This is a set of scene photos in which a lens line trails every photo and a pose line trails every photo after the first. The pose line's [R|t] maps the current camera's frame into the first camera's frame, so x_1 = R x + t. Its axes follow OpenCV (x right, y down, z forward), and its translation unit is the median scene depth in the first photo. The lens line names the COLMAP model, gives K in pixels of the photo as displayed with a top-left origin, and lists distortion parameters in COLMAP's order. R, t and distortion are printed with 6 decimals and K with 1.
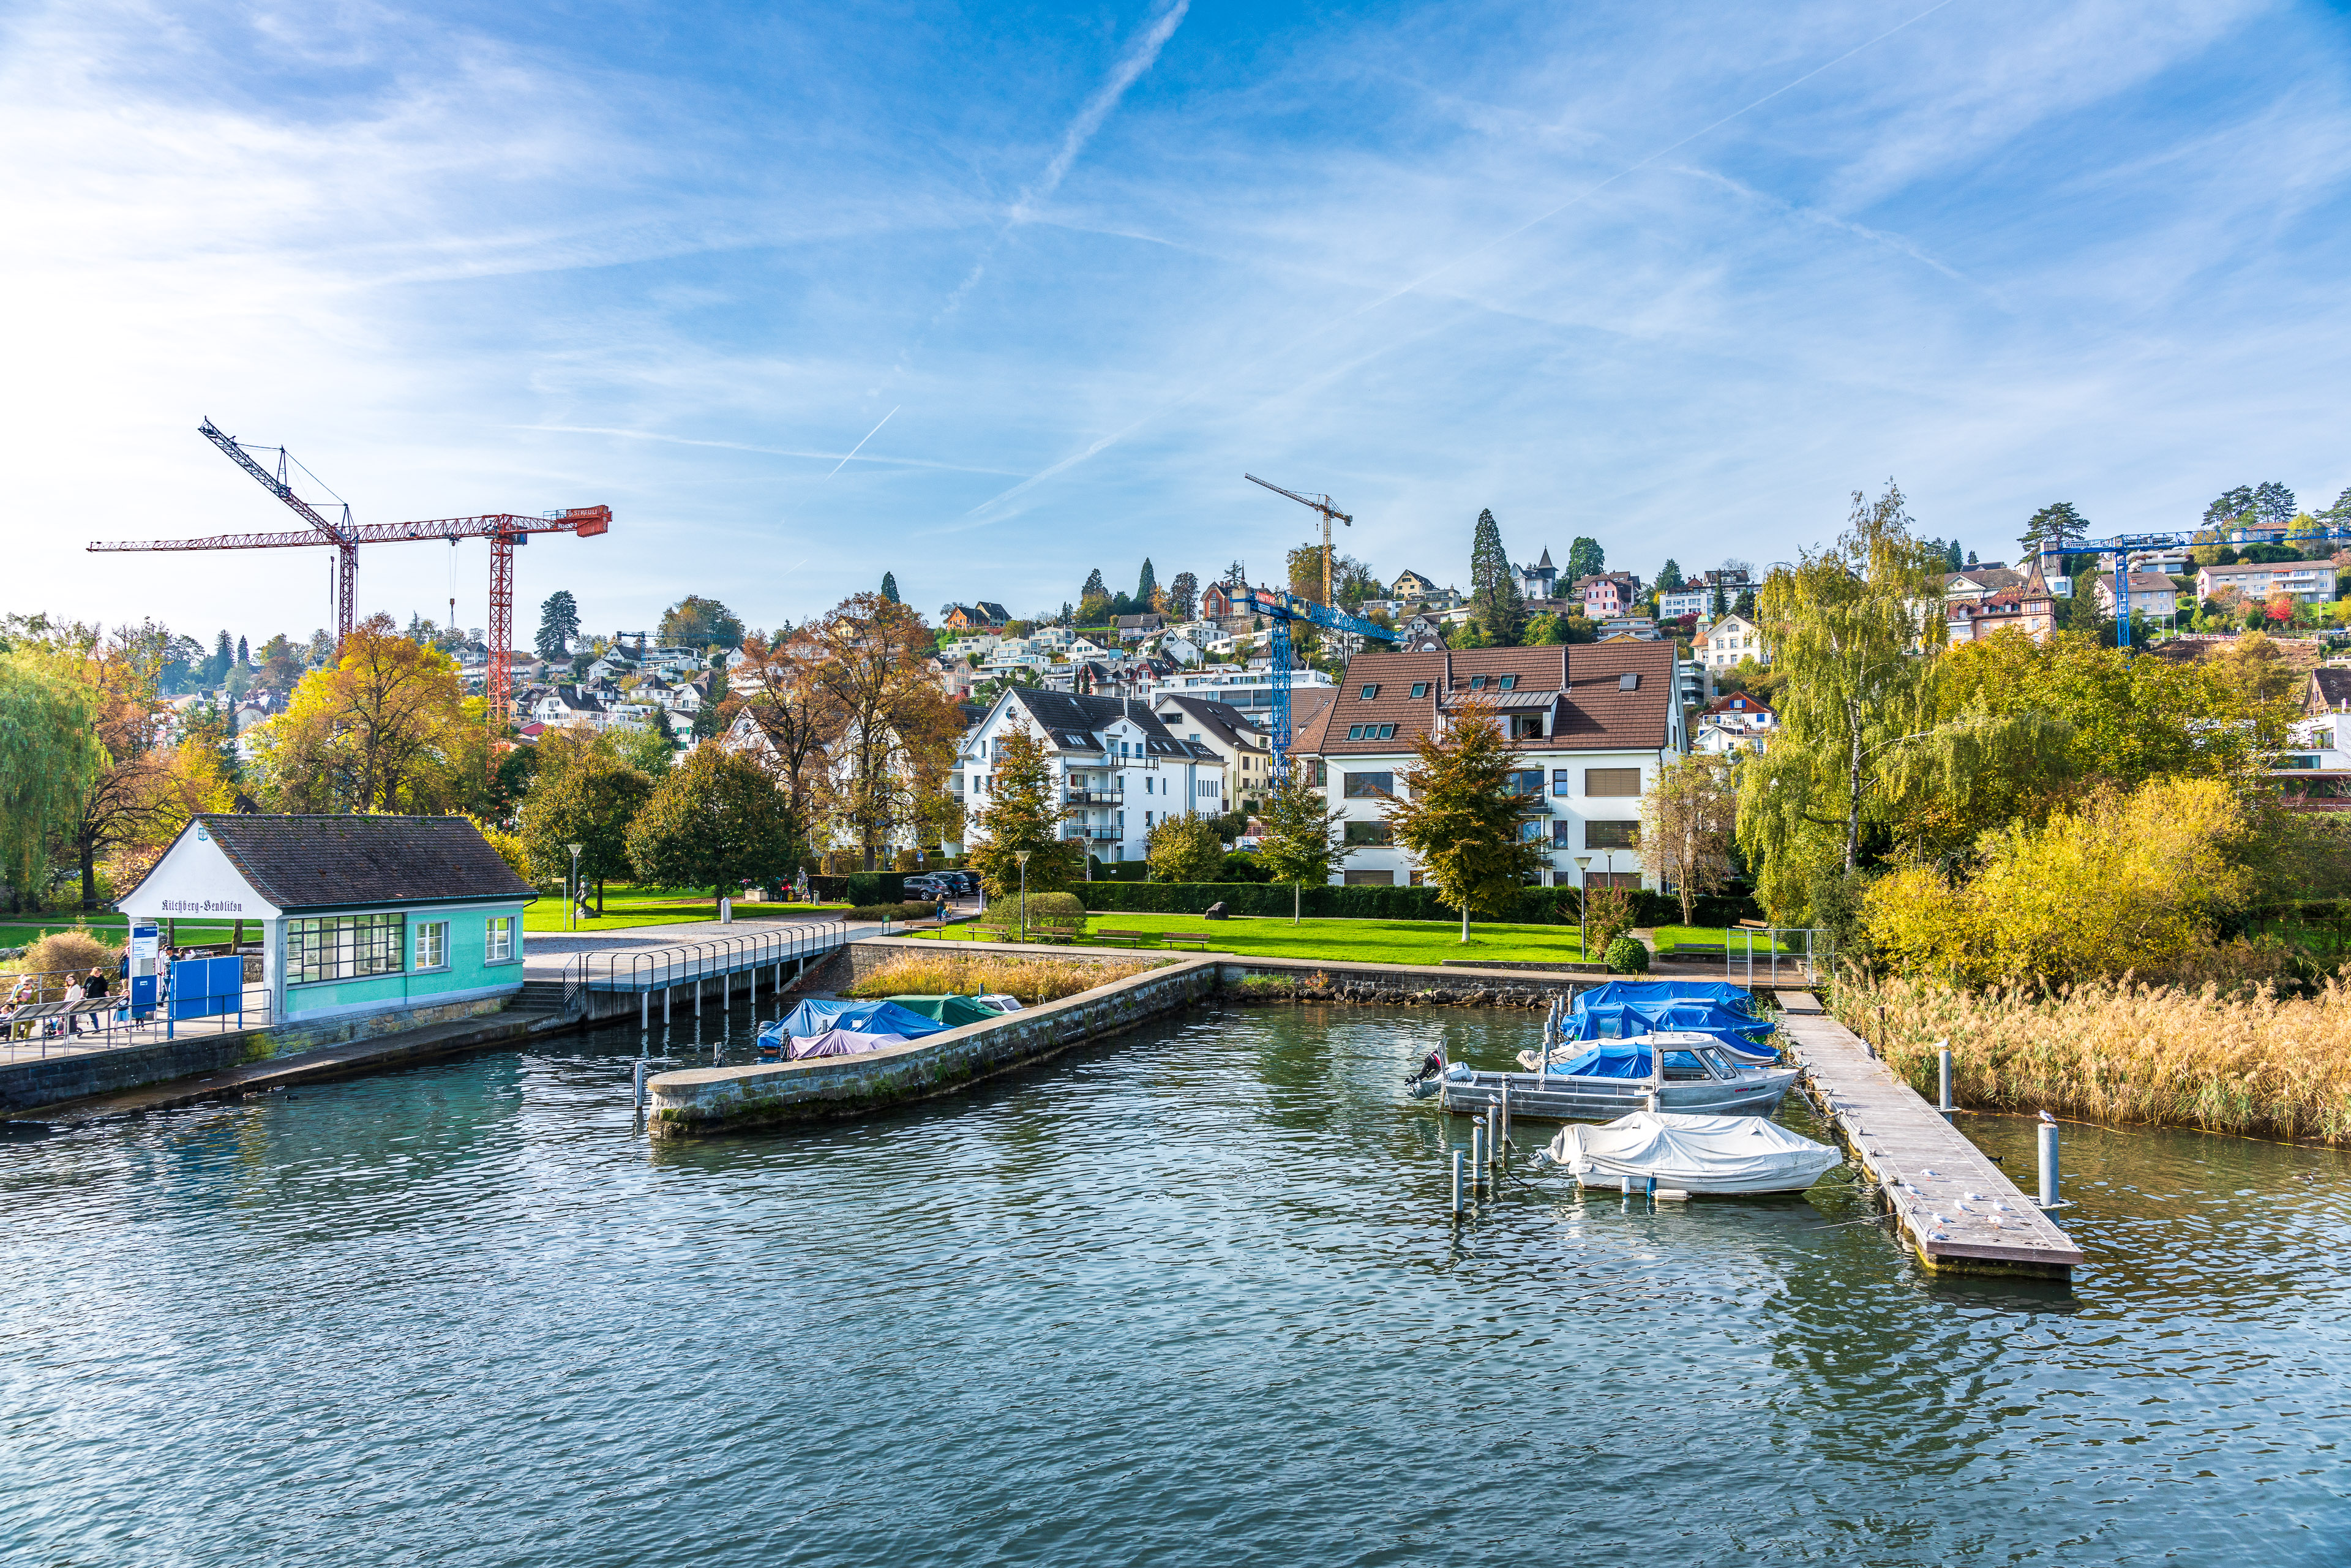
lens RADIAL K [[1632.7, 0, 1175.5], [0, 1632.7, 777.4], [0, 0, 1]] dist [-0.013871, 0.000838]
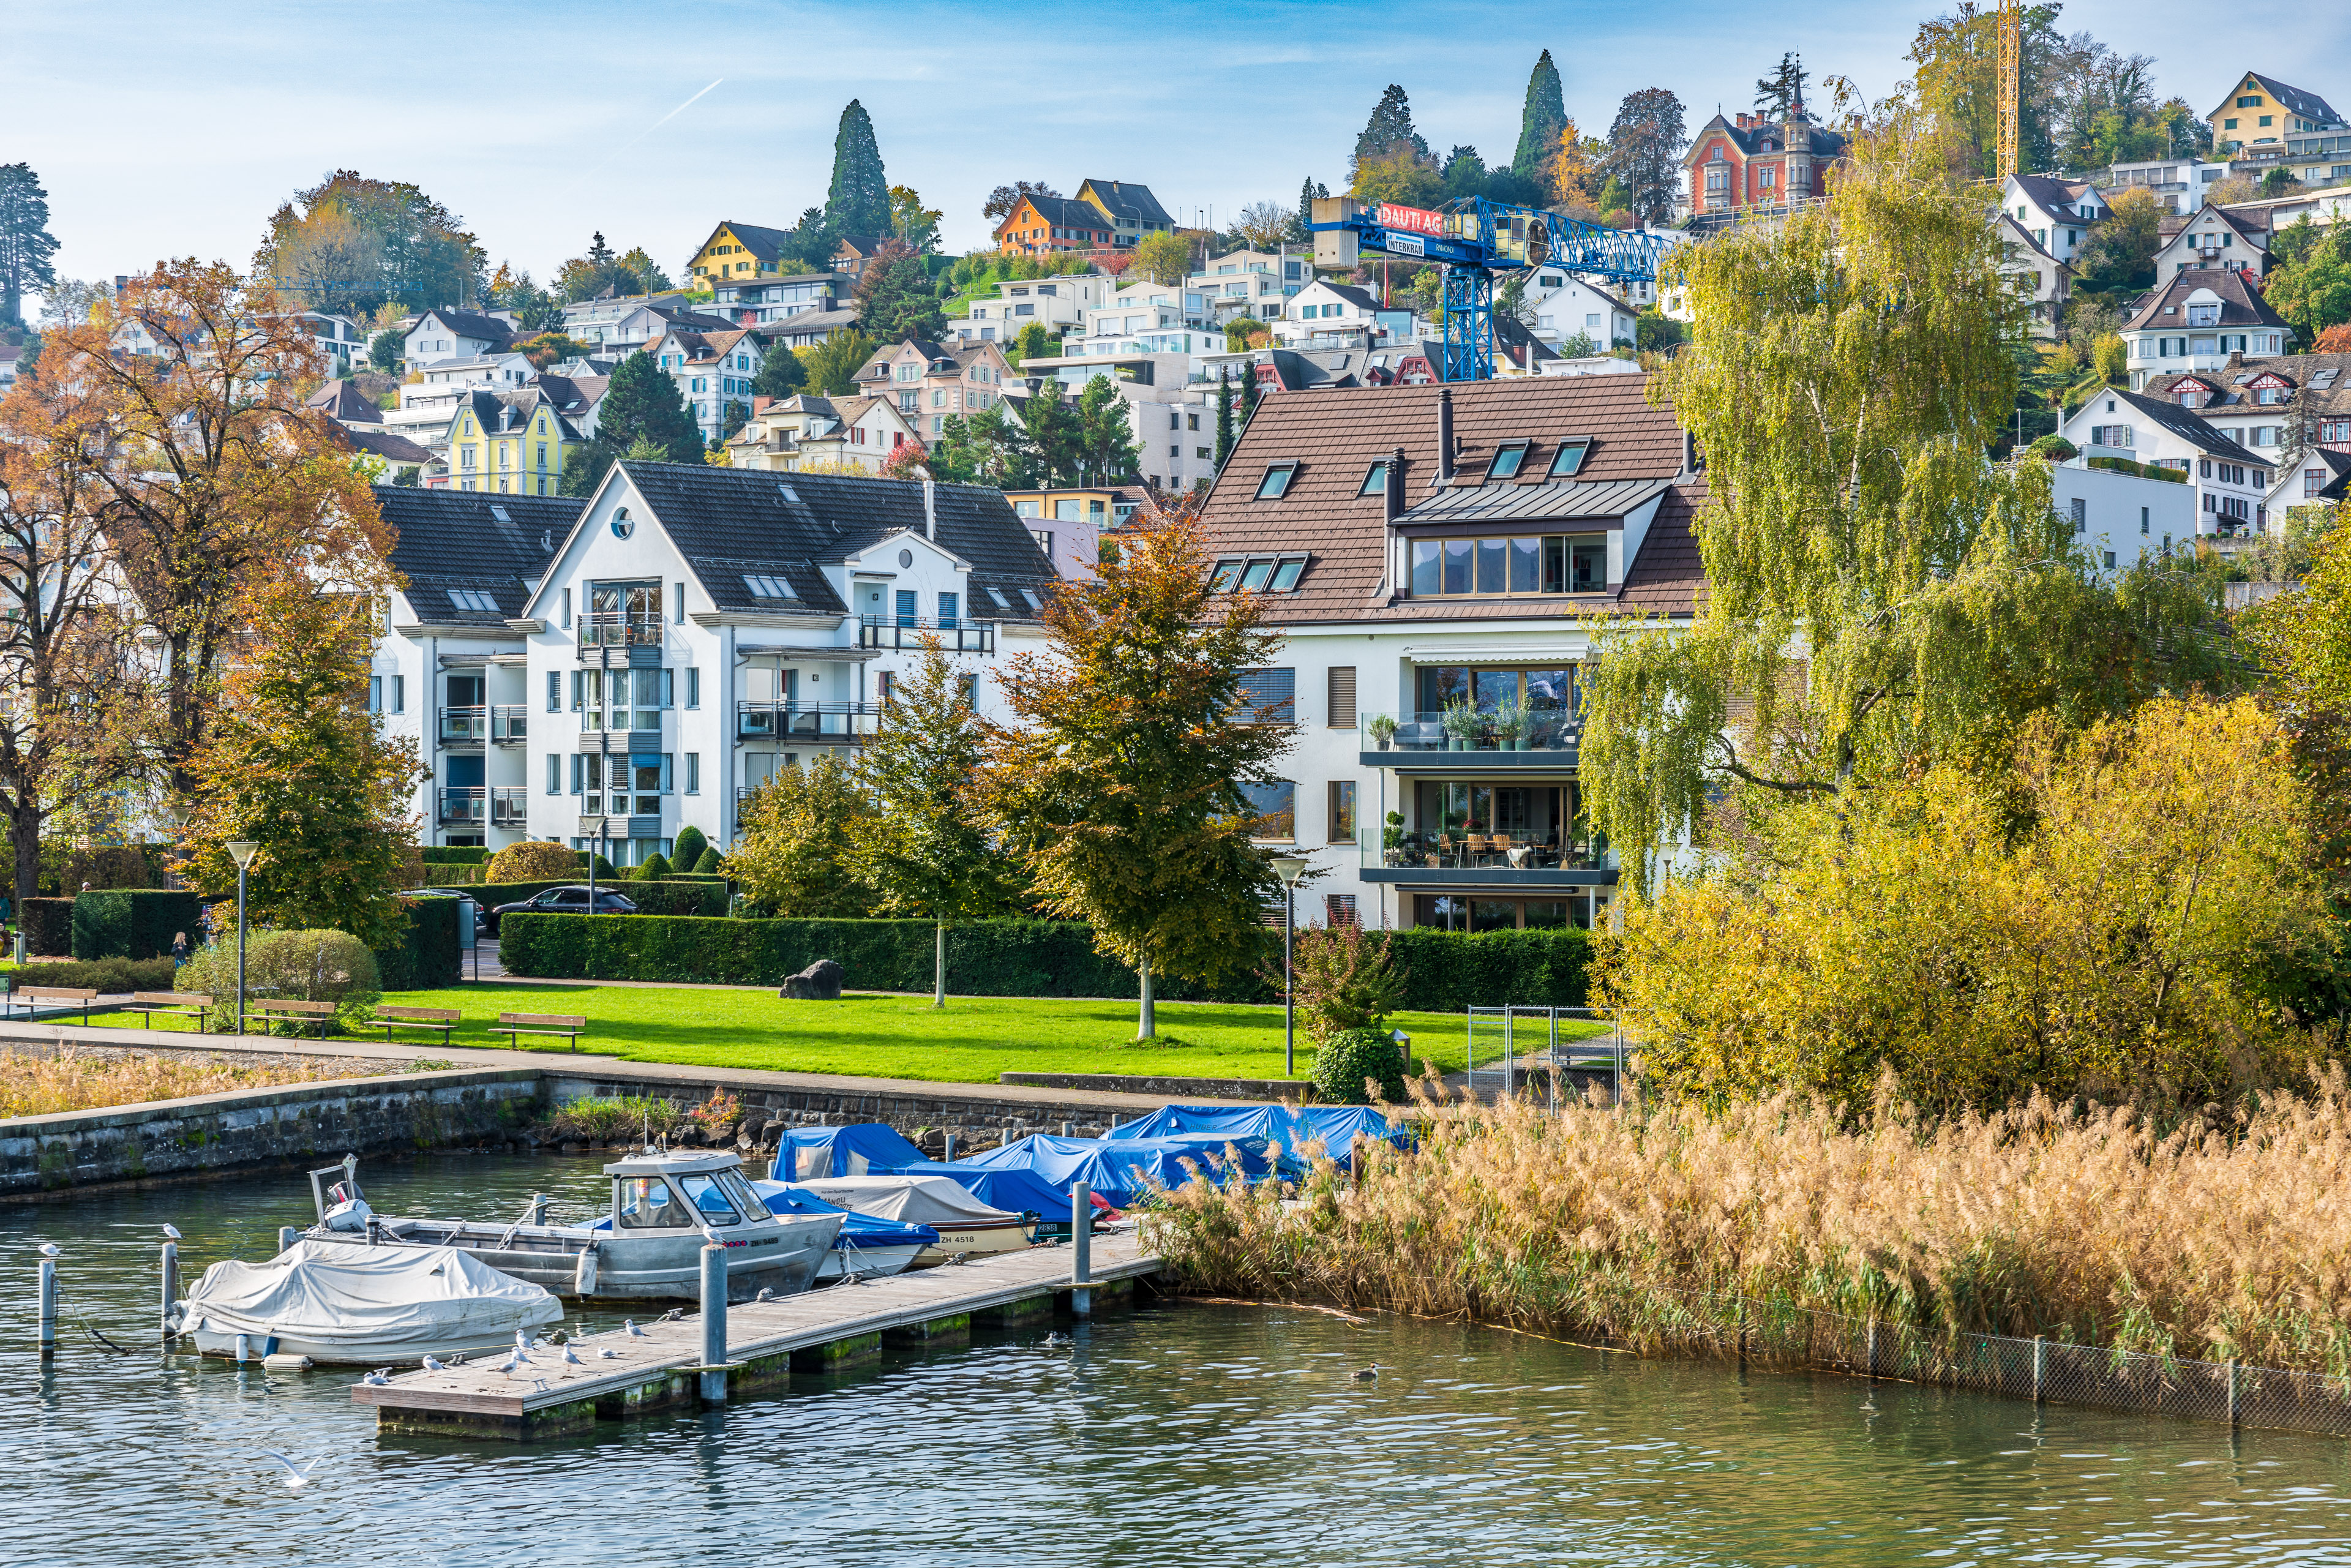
lens RADIAL K [[4707.7, 0, 1174.4], [0, 4707.7, 786.8], [0, 0, 1]] dist [0.022799, 0.000000]
pose [[0.989344, 0.002874, -0.145565, 0.206218], [0.001270, 0.999597, 0.028367, -0.005271], [0.145588, -0.028250, 0.988942, -0.175812]]
